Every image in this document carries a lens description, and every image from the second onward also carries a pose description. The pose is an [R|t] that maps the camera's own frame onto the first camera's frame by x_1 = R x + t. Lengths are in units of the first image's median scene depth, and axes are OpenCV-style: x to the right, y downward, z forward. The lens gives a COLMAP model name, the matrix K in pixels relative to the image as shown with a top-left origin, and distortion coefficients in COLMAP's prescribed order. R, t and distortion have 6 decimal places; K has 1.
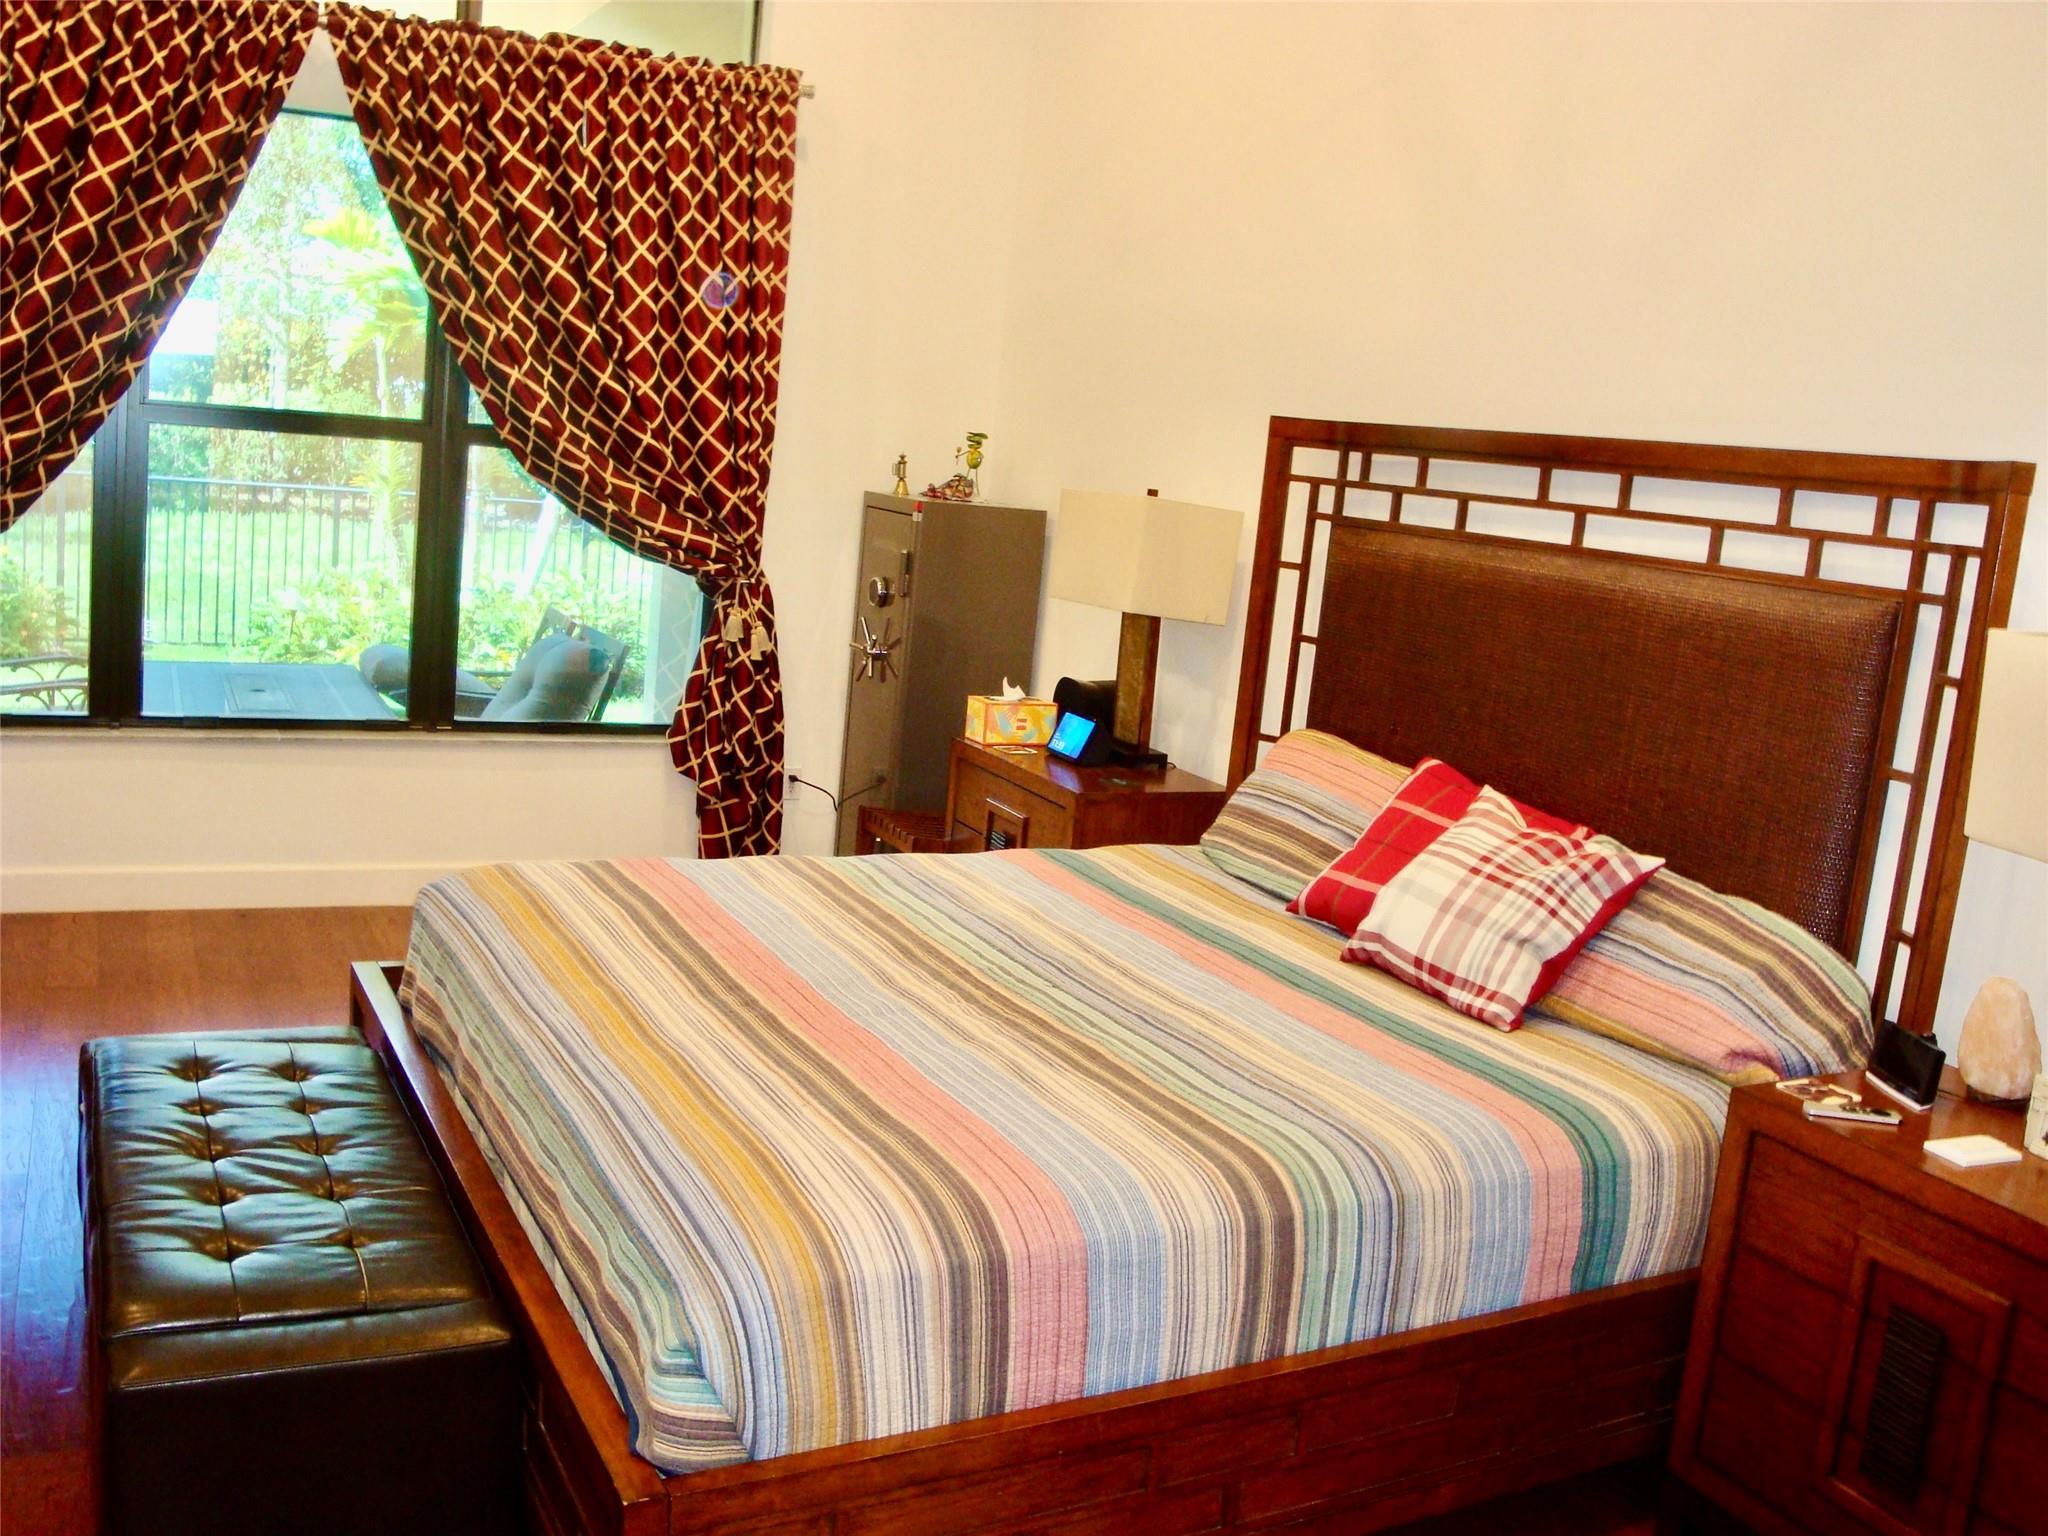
lens RADIAL K [[1827.9, 0, 1022.6], [0, 1827.9, 756.7], [0, 0, 1]] dist [-0.147815, 0.119140]
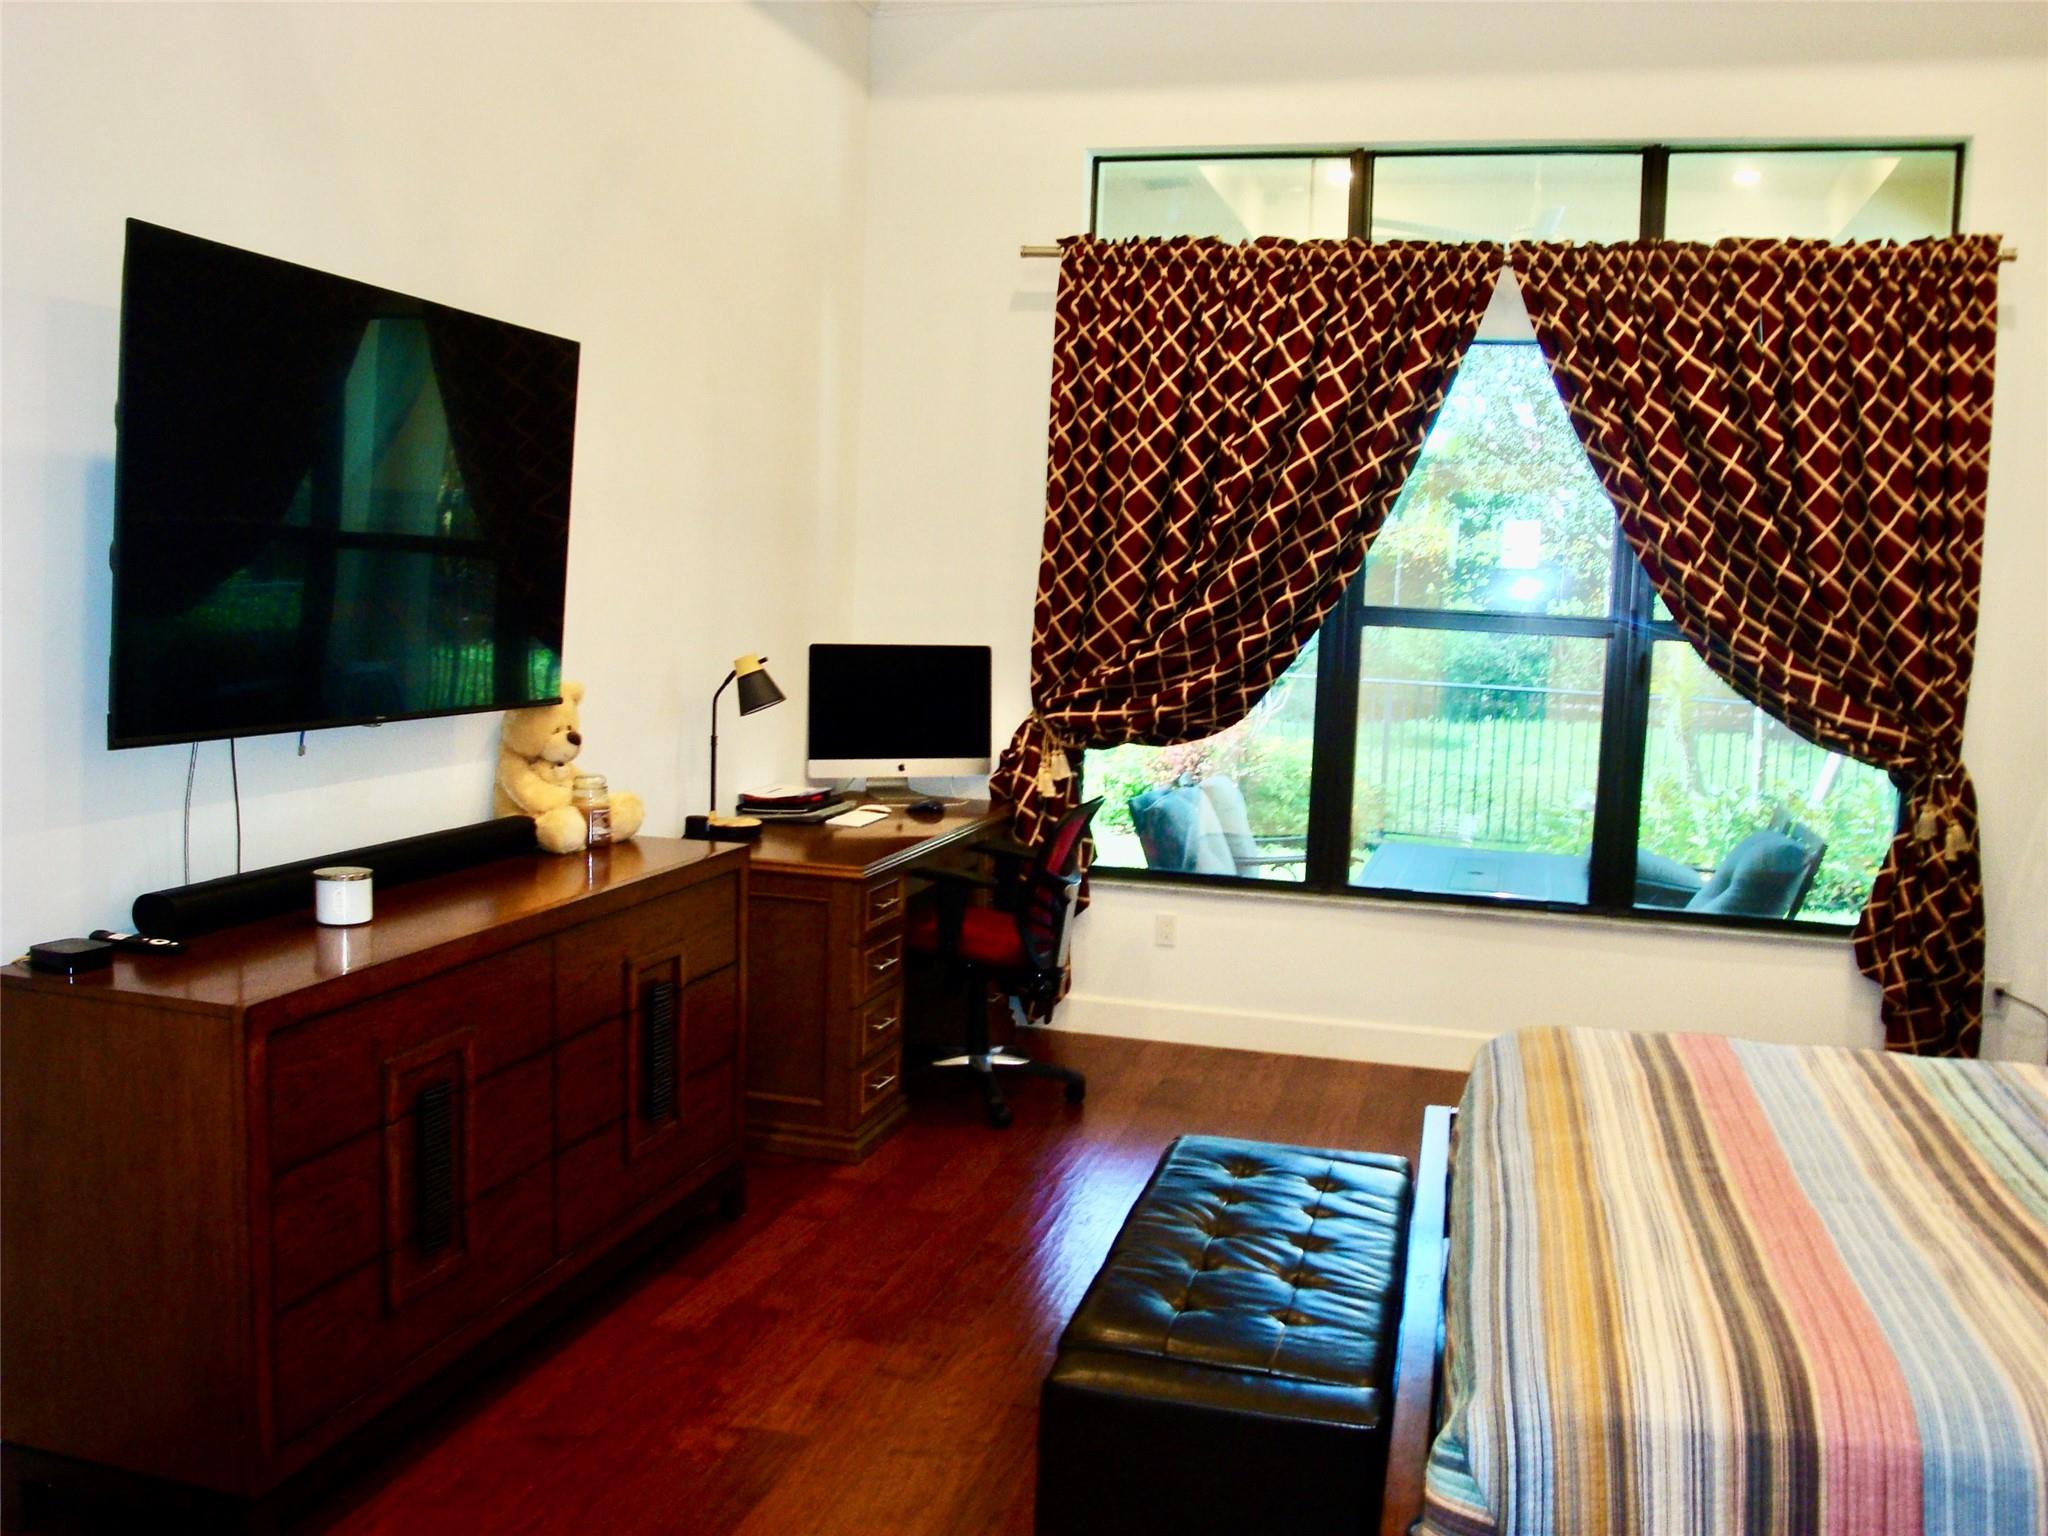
lens RADIAL K [[1827.9, 0, 1004.0], [0, 1827.9, 779.7], [0, 0, 1]] dist [-0.147815, 0.119140]
pose [[0.737440, 0.009545, -0.675345, 0.121448], [-0.081634, 0.993829, -0.075093, 0.015341], [0.670461, 0.110507, 0.733669, 0.001150]]
